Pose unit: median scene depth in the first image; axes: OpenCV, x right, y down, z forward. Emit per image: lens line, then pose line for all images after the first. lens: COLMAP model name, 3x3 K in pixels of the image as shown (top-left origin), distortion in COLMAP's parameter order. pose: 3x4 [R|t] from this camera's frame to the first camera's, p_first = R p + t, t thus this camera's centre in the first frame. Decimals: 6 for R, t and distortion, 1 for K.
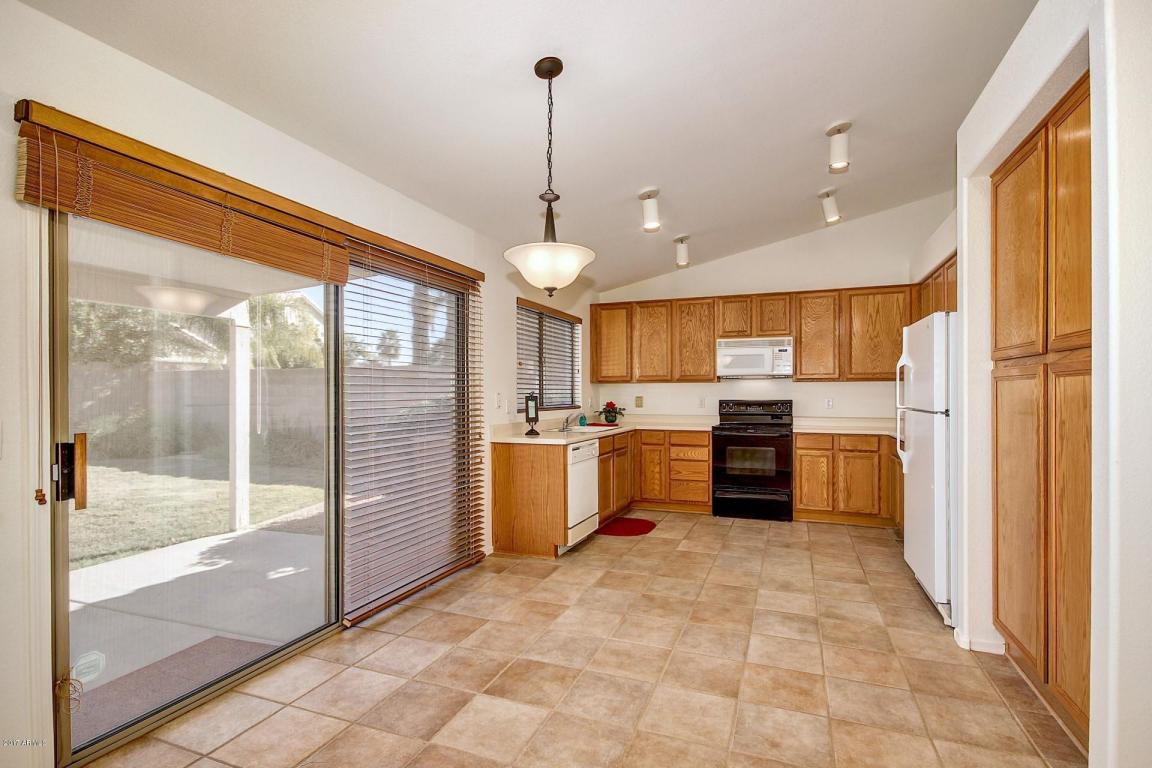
lens RADIAL K [[545.0, 0, 580.9], [0, 545.0, 392.6], [0, 0, 1]] dist [0.003061, -0.004862]
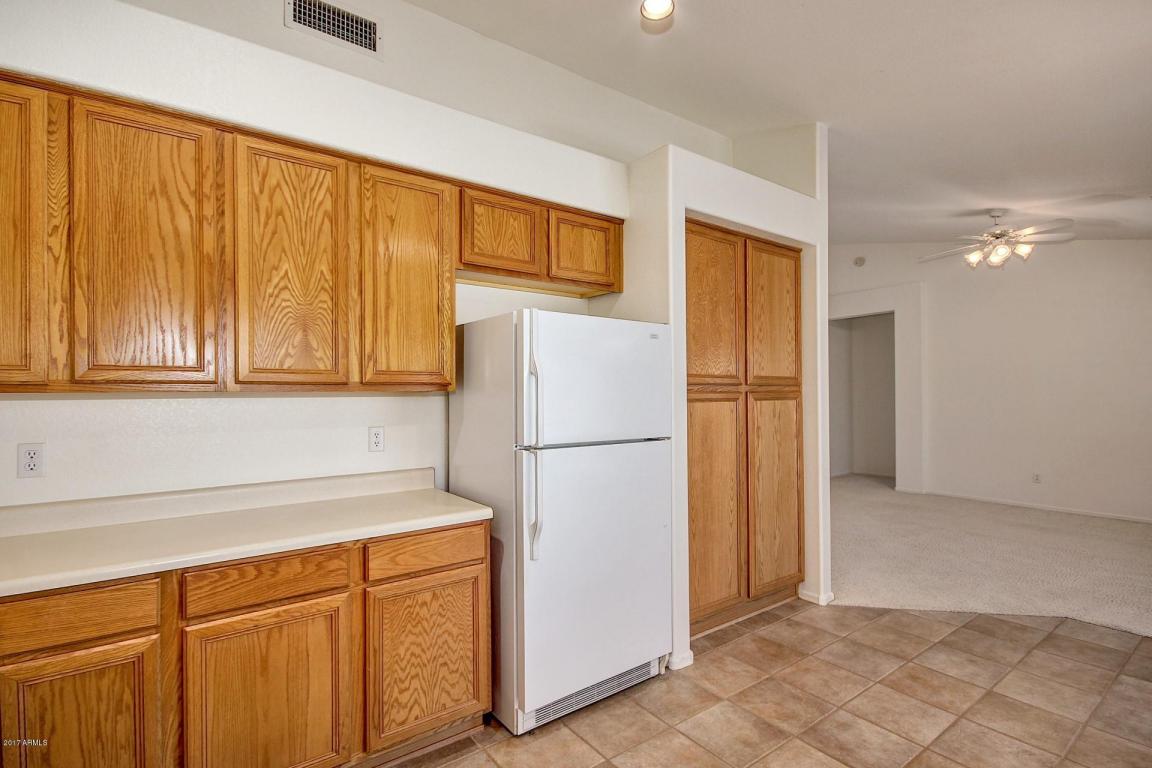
lens RADIAL K [[545.0, 0, 575.0], [0, 545.0, 389.0], [0, 0, 1]] dist [0.003061, -0.004862]
pose [[-0.843336, -0.000232, 0.537387, 0.166833], [-0.002207, 0.999993, -0.003031, -0.021599], [-0.537382, -0.003742, -0.843330, 0.992043]]
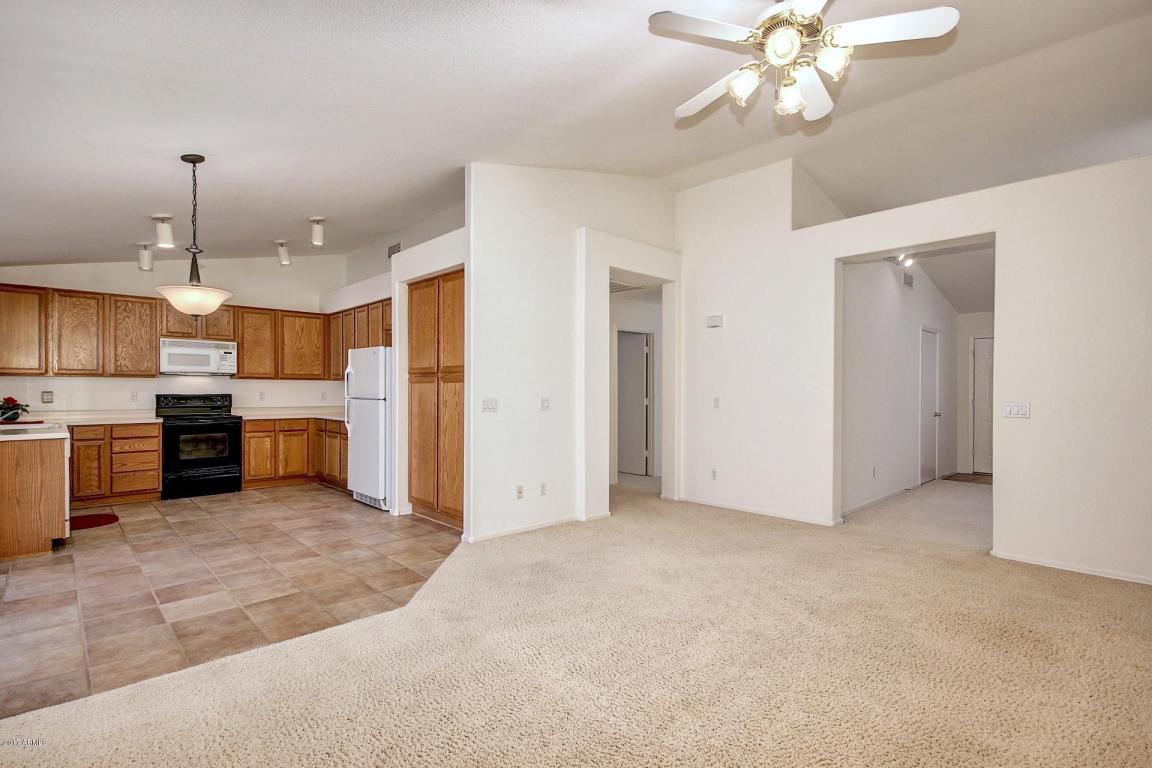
lens RADIAL K [[545.0, 0, 581.8], [0, 545.0, 392.3], [0, 0, 1]] dist [0.003061, -0.004862]
pose [[0.422272, -0.003051, 0.906464, -0.414739], [-0.005369, 0.999968, 0.005867, -0.001421], [-0.906453, -0.007344, 0.422242, -0.233234]]
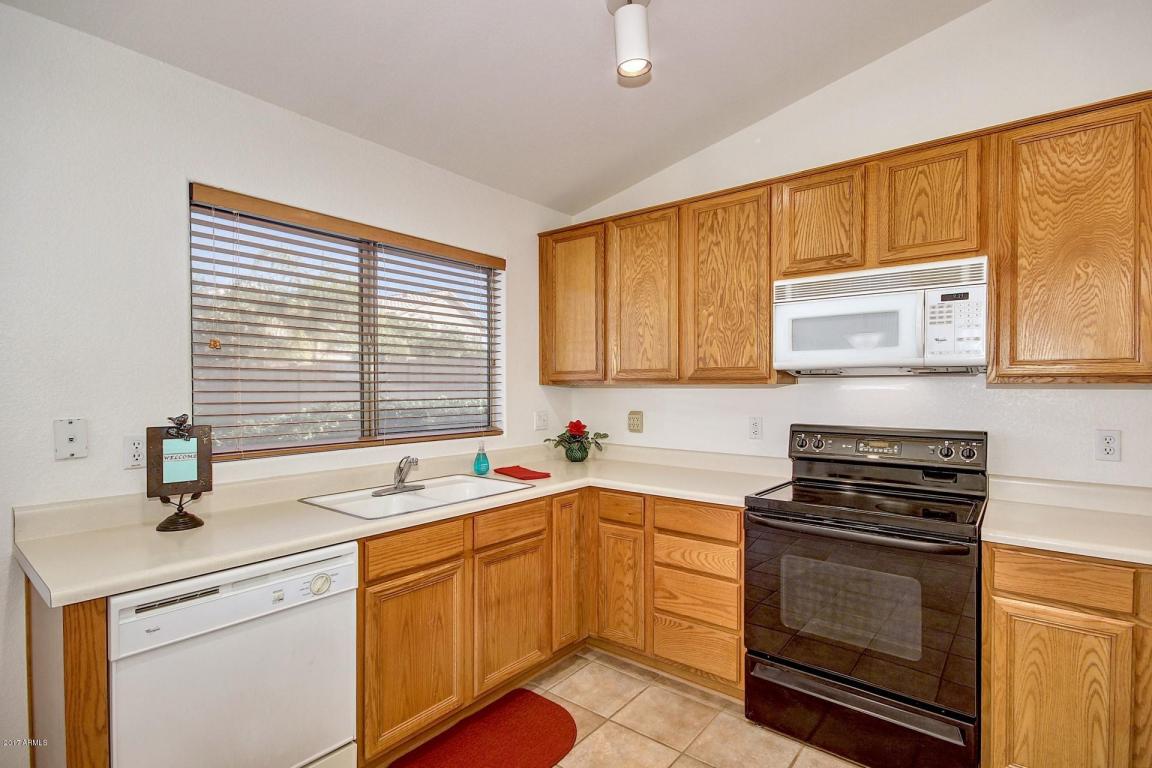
lens RADIAL K [[545.0, 0, 577.9], [0, 545.0, 393.2], [0, 0, 1]] dist [0.003061, -0.004862]
pose [[0.954691, 0.004313, -0.297568, 0.252882], [-0.000671, 0.999924, 0.012340, -0.019034], [0.297598, -0.011582, 0.954621, 0.613144]]
